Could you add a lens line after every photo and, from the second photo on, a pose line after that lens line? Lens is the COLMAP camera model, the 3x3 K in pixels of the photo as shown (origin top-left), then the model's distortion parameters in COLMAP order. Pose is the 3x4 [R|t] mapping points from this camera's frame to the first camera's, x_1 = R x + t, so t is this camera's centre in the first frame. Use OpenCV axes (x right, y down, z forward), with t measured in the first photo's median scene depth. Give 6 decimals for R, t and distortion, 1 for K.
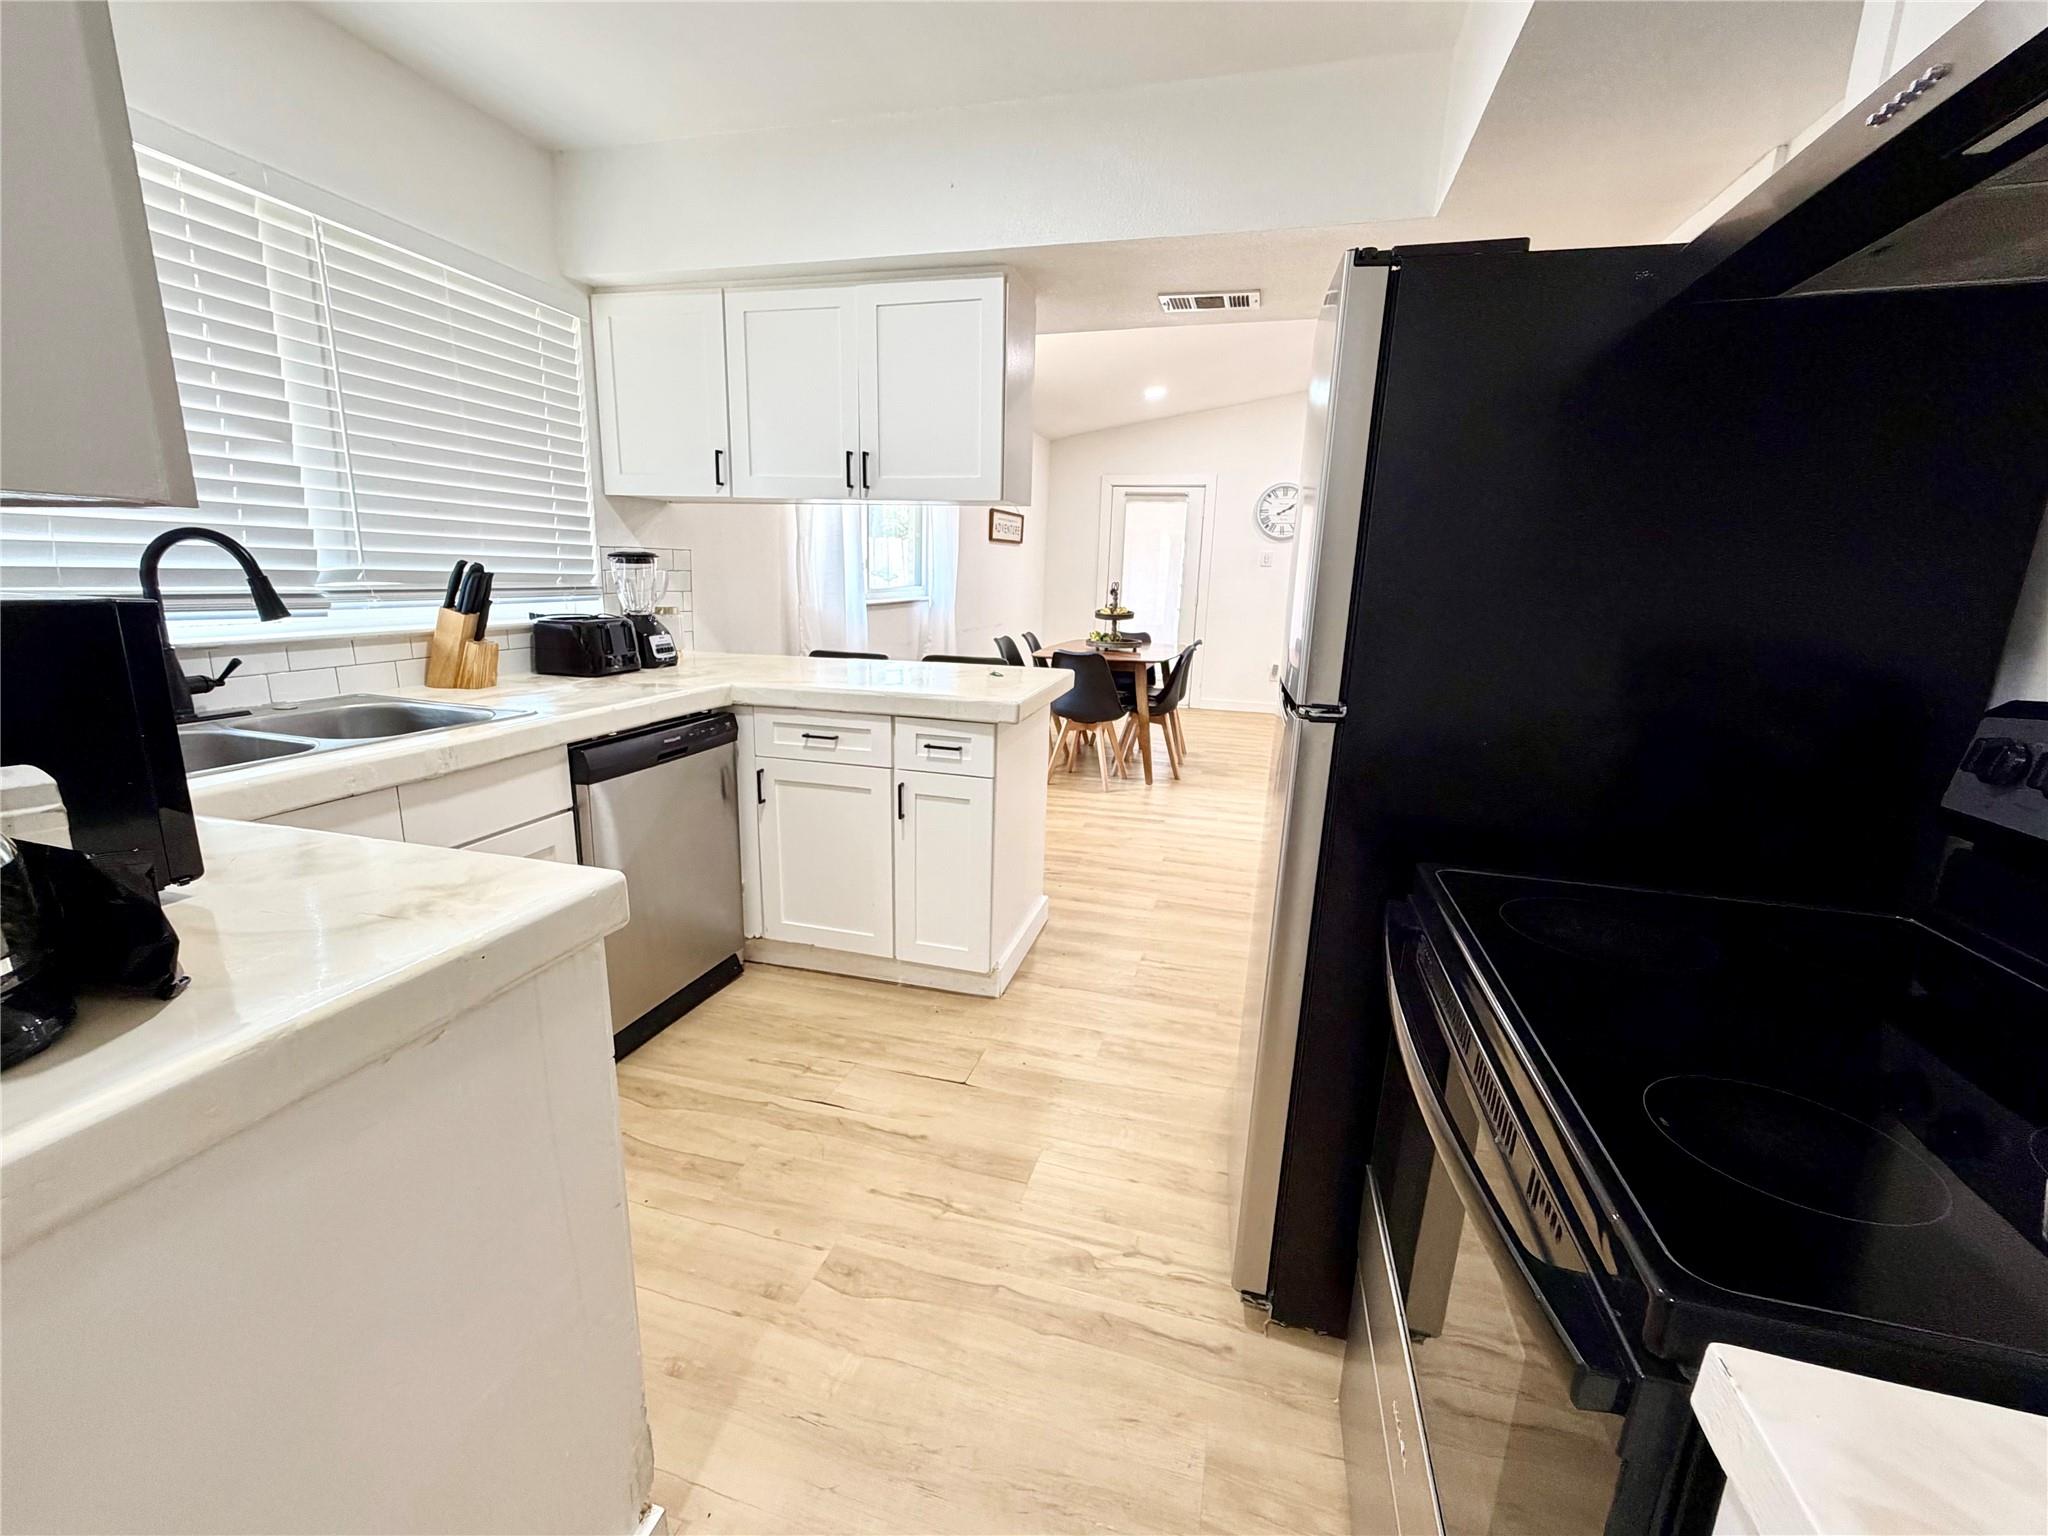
lens RADIAL K [[820.5, 0, 1019.0], [0, 820.5, 774.1], [0, 0, 1]] dist [0.001104, -0.000046]
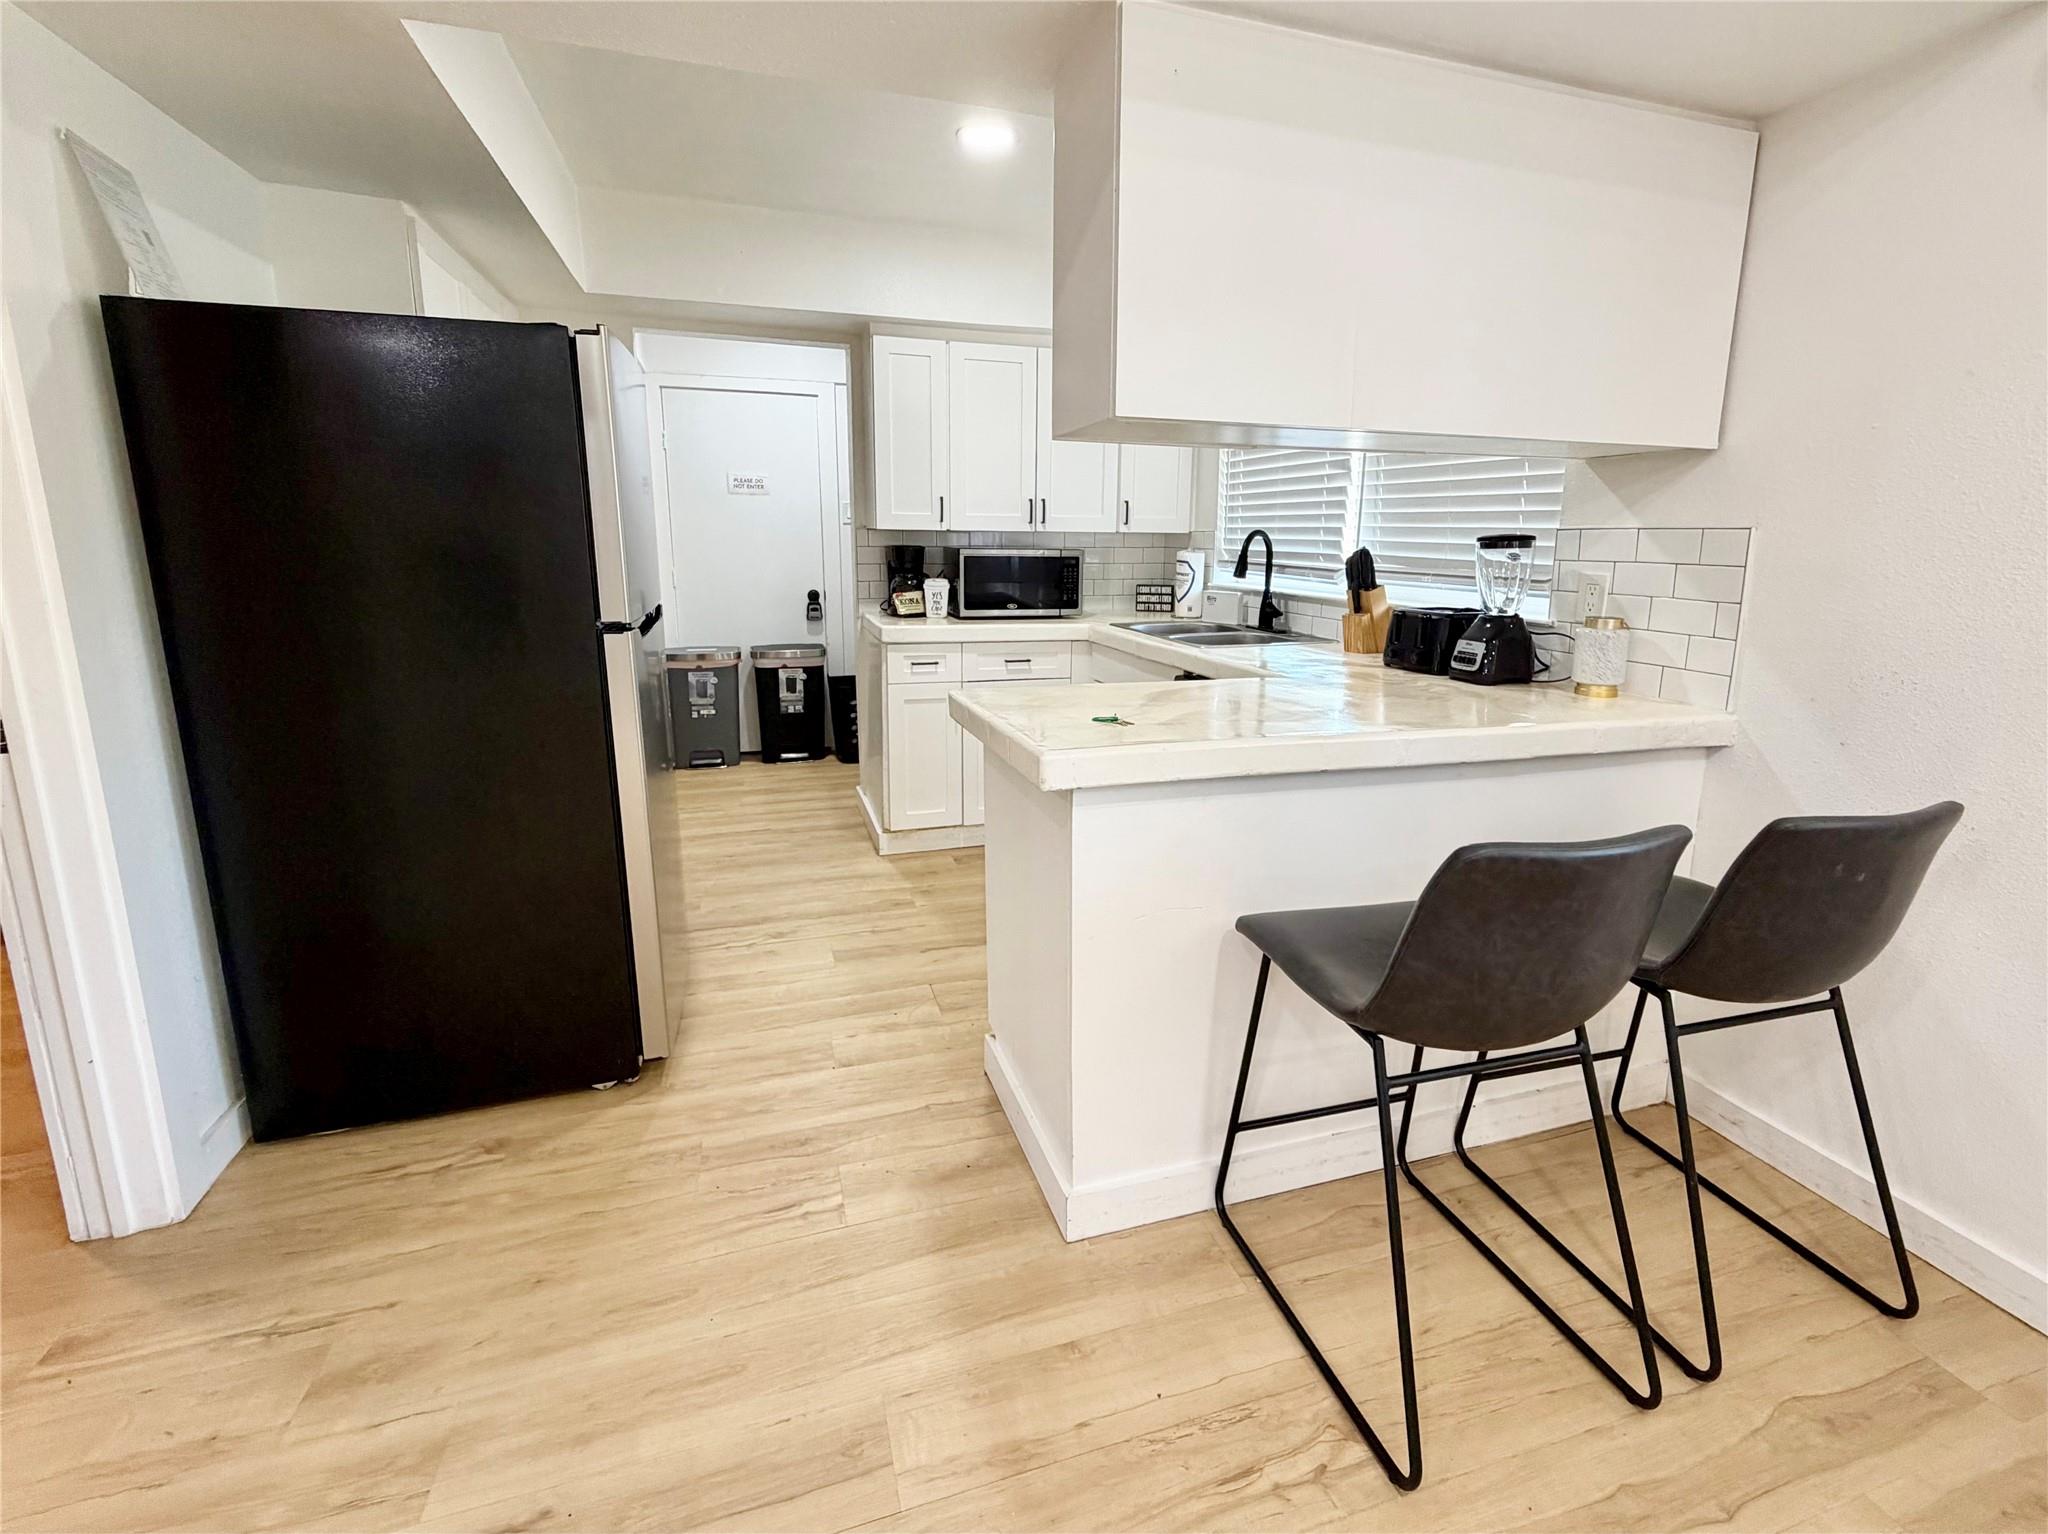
lens RADIAL K [[913.4, 0, 1053.2], [0, 913.4, 714.4], [0, 0, 1]] dist [0.000140, 0.000077]
pose [[-0.819466, 0.077448, -0.567871, 0.482030], [-0.168805, 0.914260, 0.368284, -0.459832], [0.547705, 0.397656, -0.736131, 1.868056]]
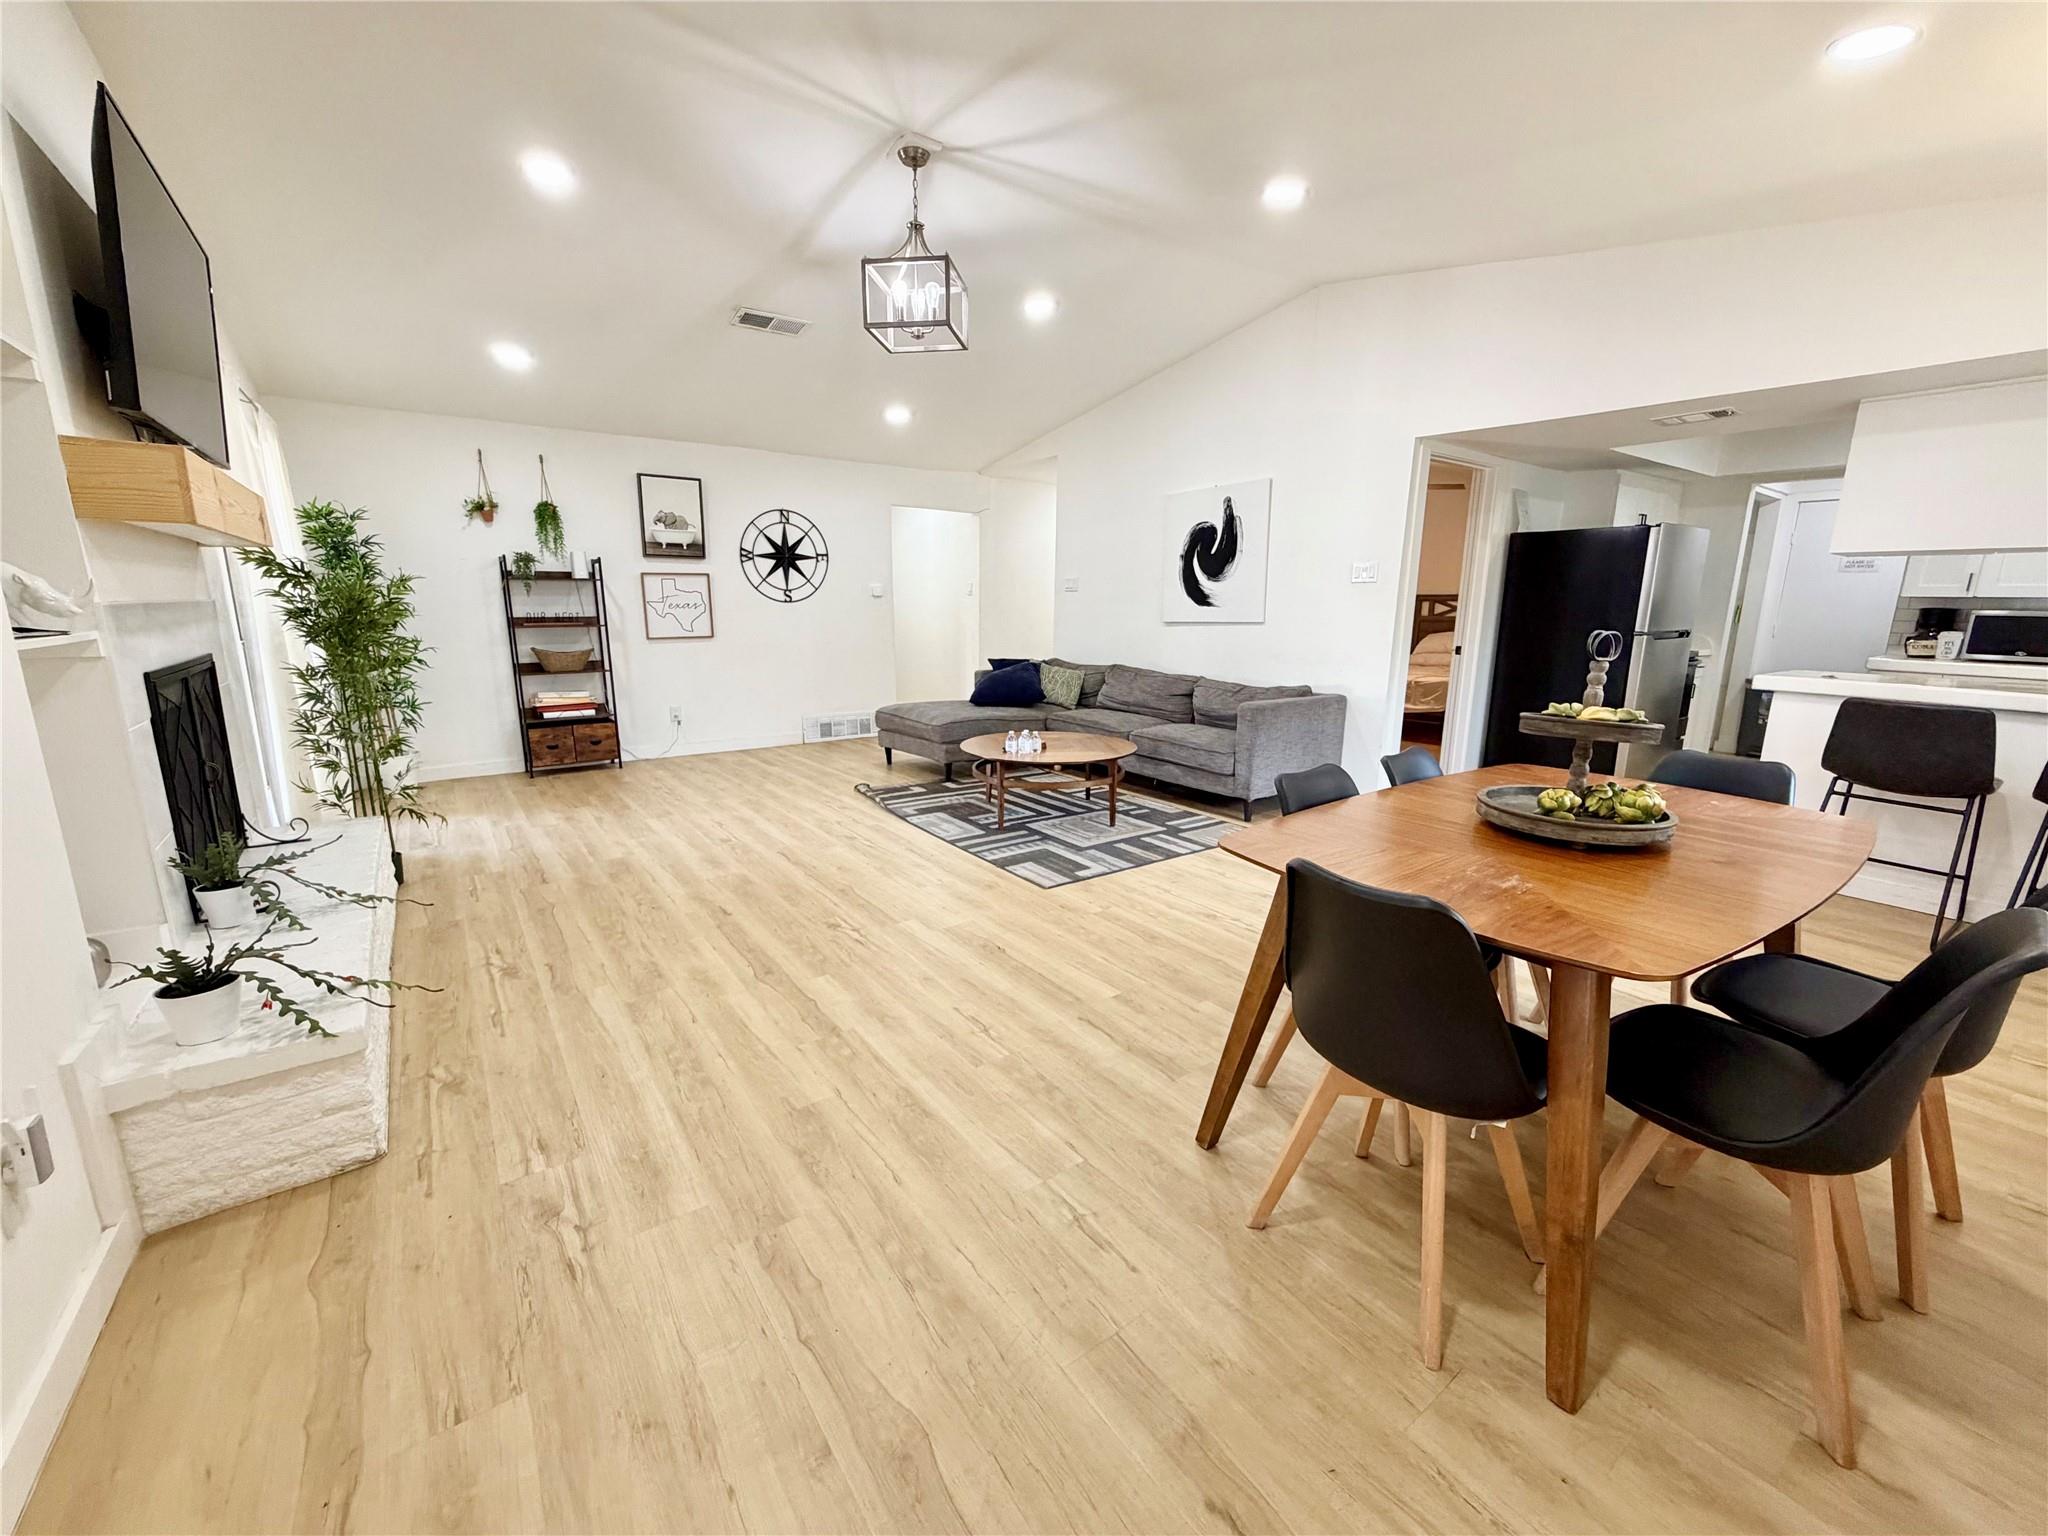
lens RADIAL K [[820.5, 0, 1019.0], [0, 820.5, 774.1], [0, 0, 1]] dist [0.001104, -0.000046]
pose [[-0.796530, -0.157674, 0.583677, 0.293500], [0.121011, 0.904284, 0.409423, -0.899967], [-0.592365, 0.396749, -0.701208, 3.635333]]
